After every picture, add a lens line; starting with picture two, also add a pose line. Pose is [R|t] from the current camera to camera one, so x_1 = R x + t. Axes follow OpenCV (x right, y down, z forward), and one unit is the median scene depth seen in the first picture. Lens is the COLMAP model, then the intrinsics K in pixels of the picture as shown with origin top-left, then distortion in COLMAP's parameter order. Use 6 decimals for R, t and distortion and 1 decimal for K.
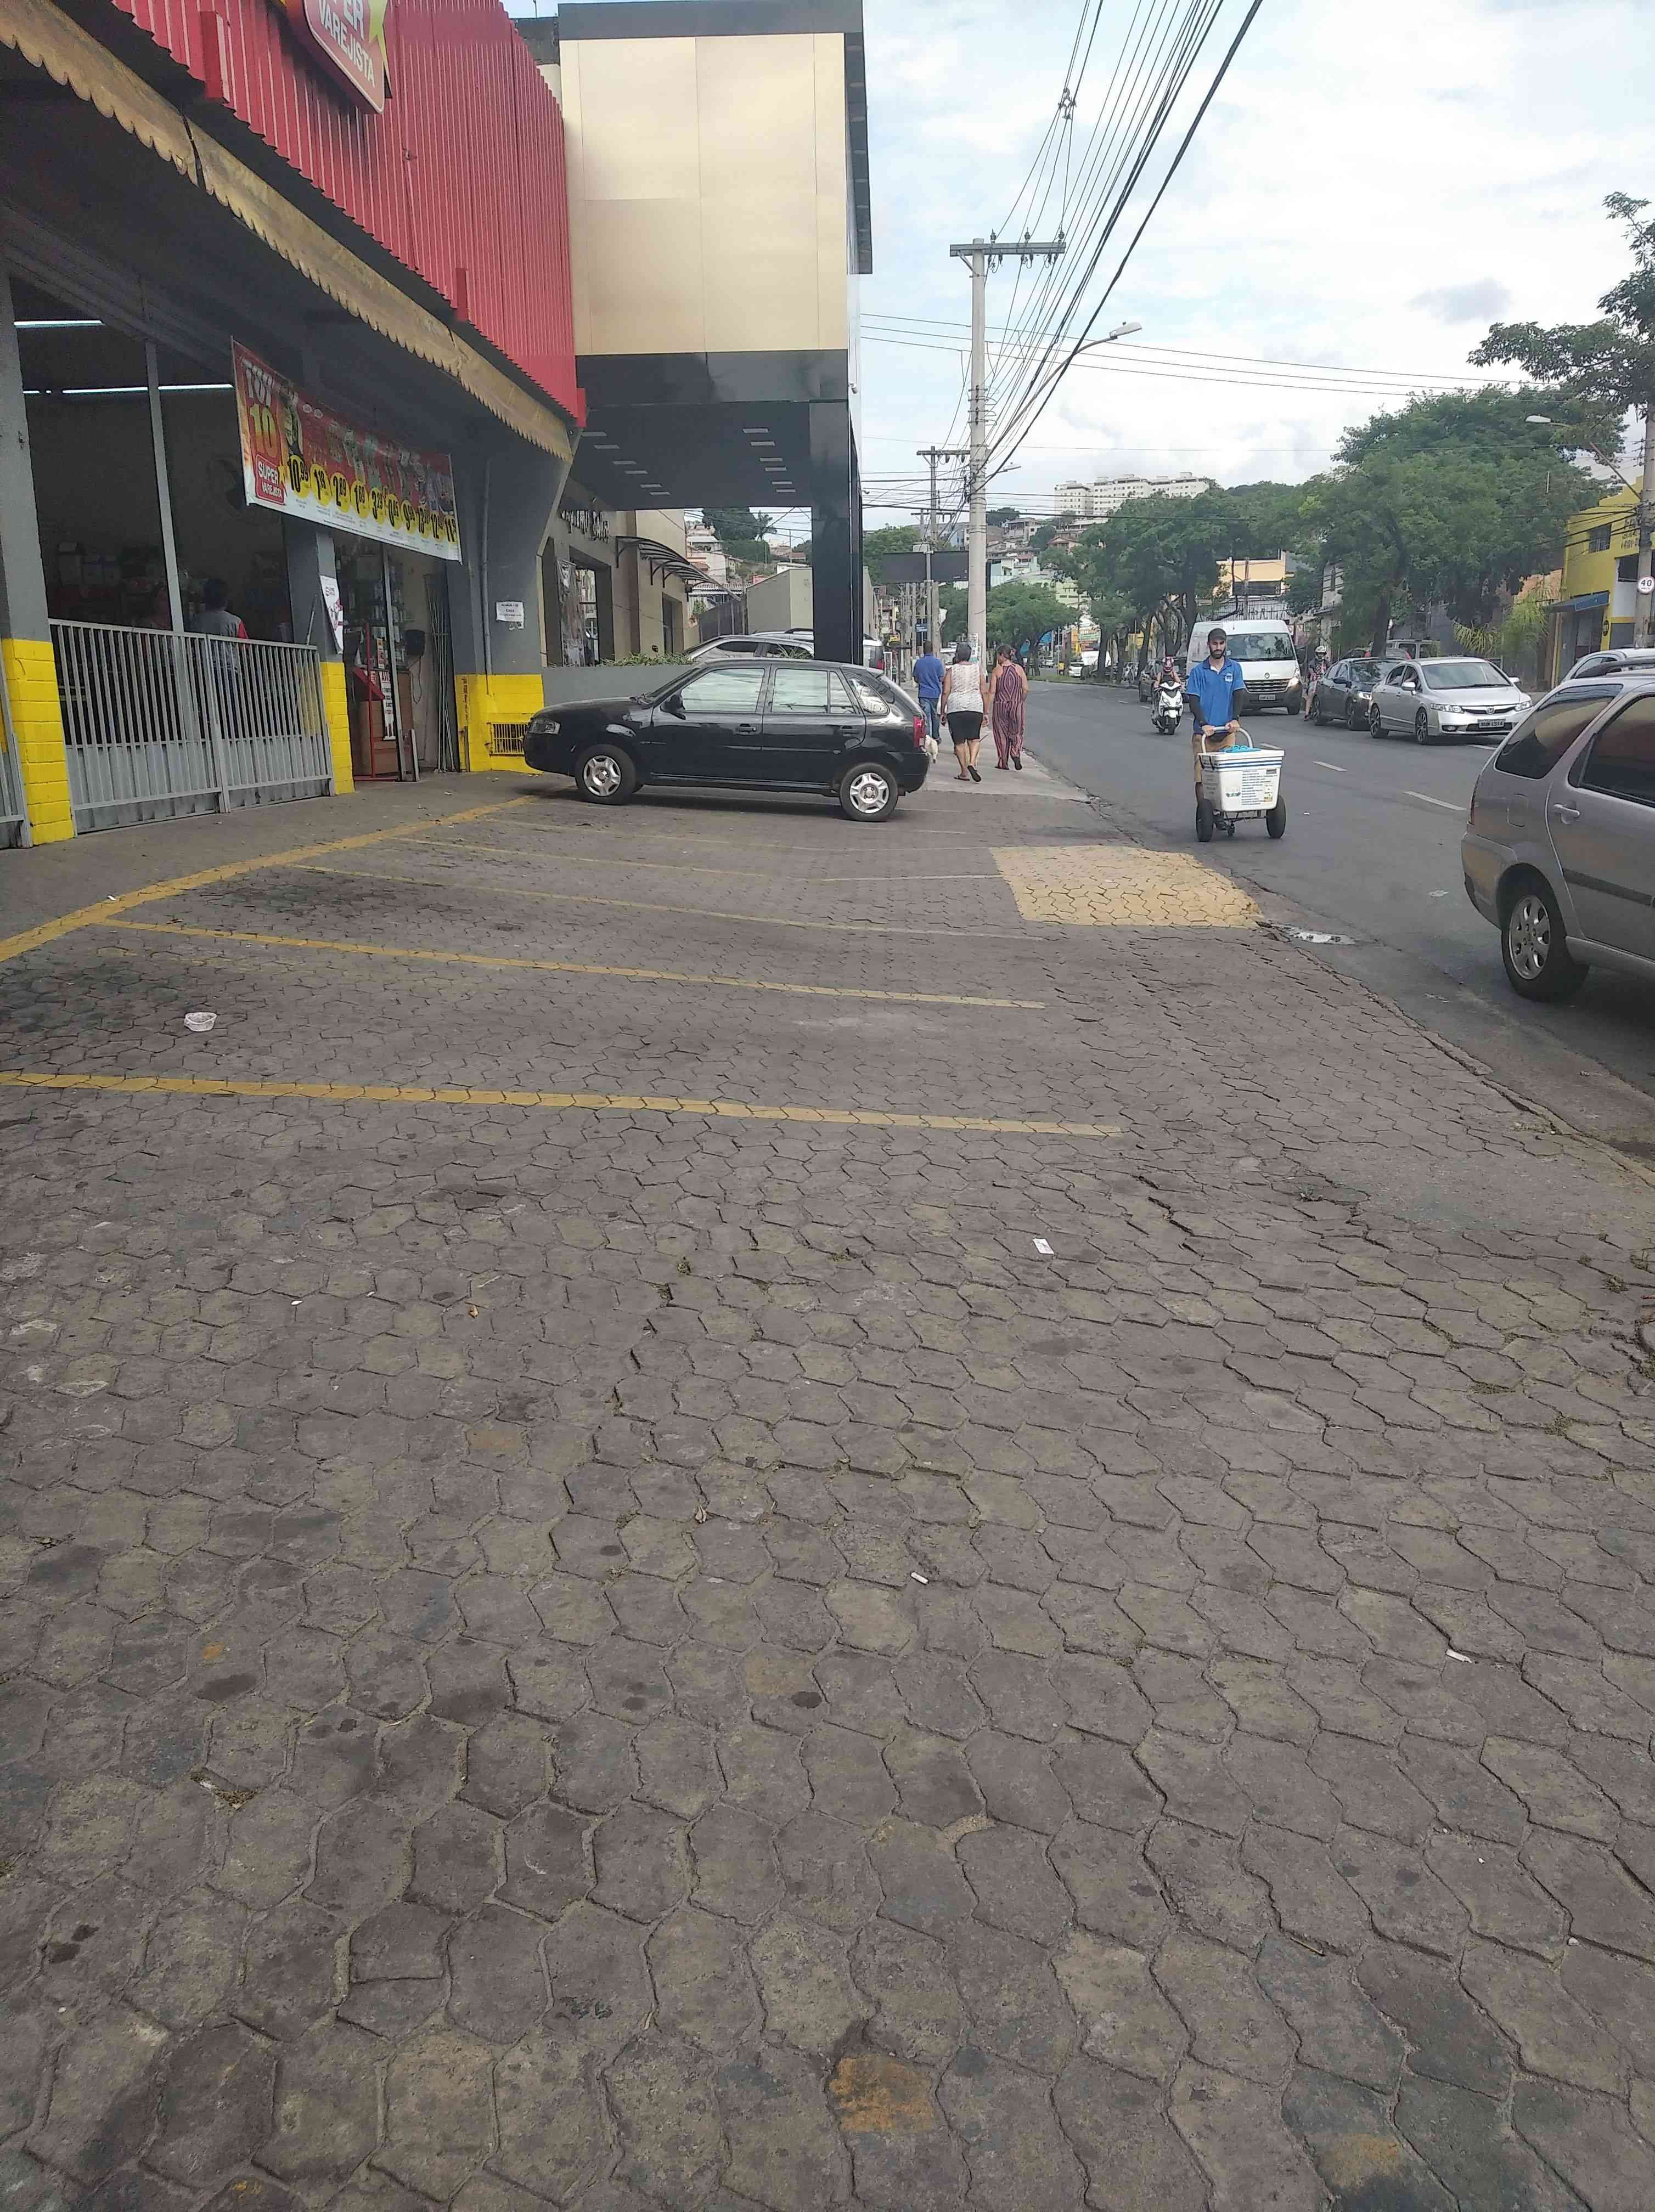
lens RADIAL K [[1689.8, 0, 819.3], [0, 1689.8, 1102.7], [0, 0, 1]] dist [-0.010755, 0.006057]
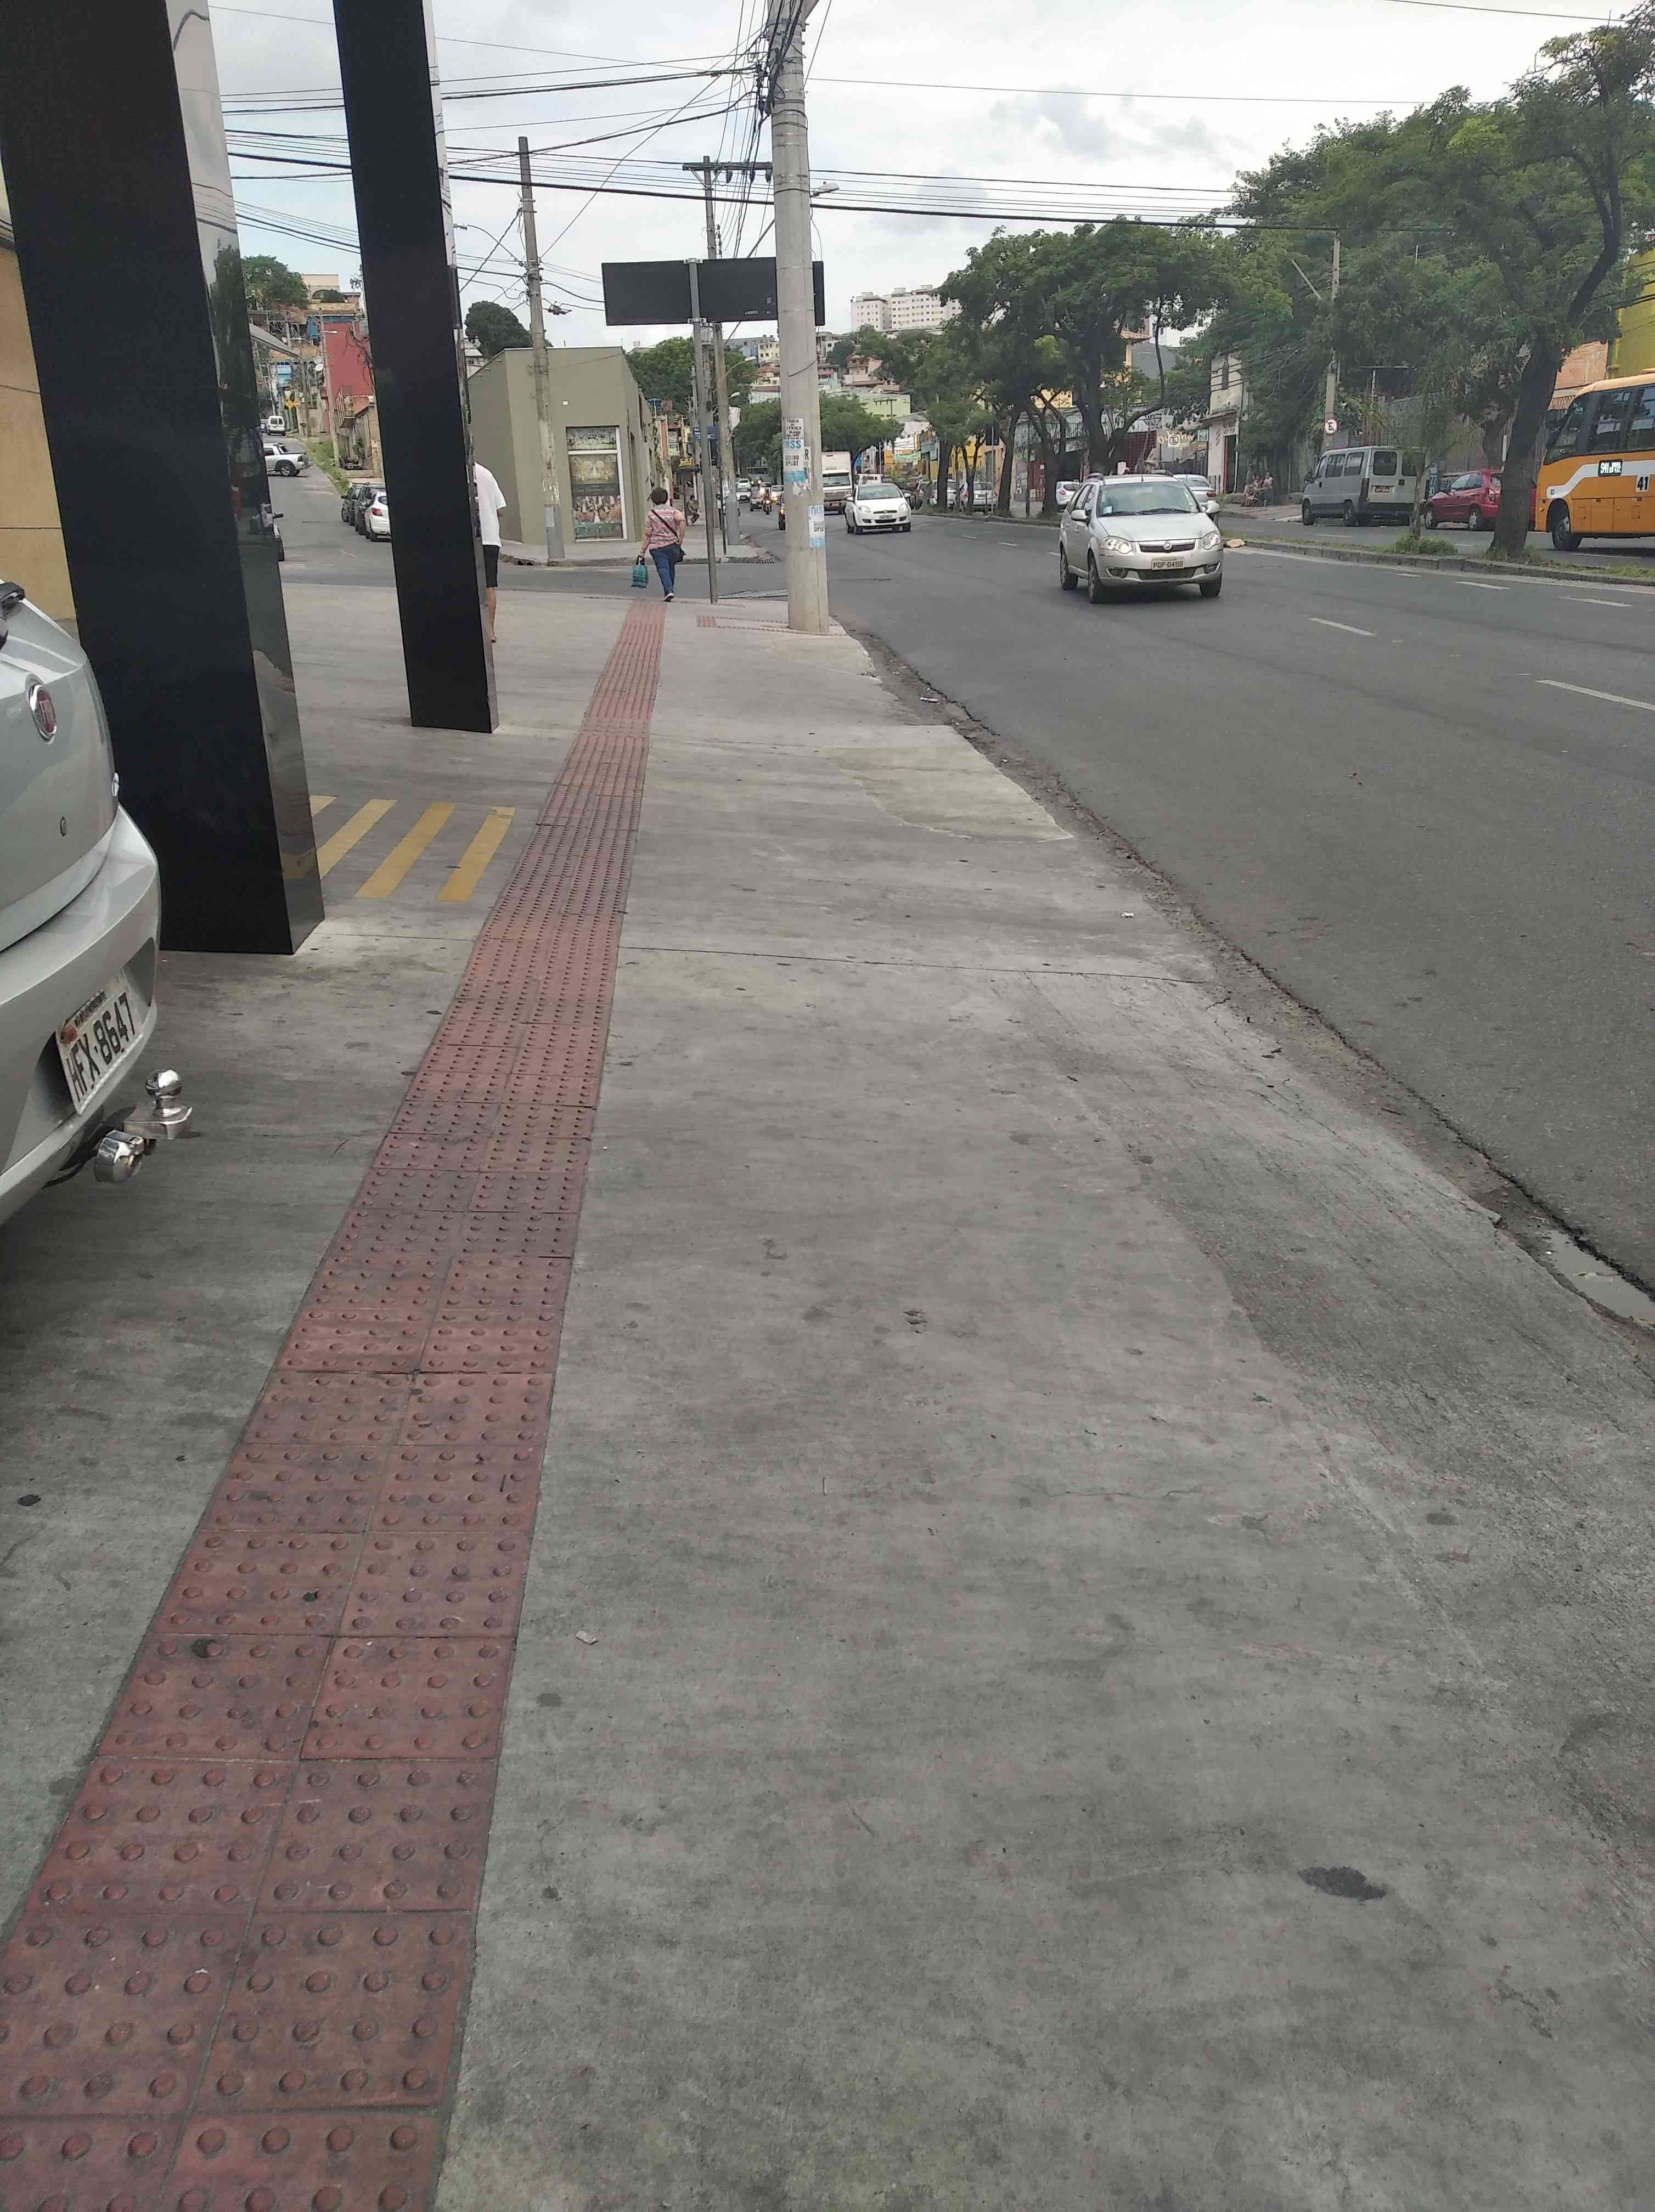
lens RADIAL K [[1641.8, 0, 751.0], [0, 1641.8, 1103.5], [0, 0, 1]] dist [-0.008014, -0.060721]
pose [[0.996842, -0.047331, 0.063766, 0.124766], [0.040457, 0.993640, 0.105086, -0.401453], [-0.068334, -0.102175, 0.992417, 1.538187]]
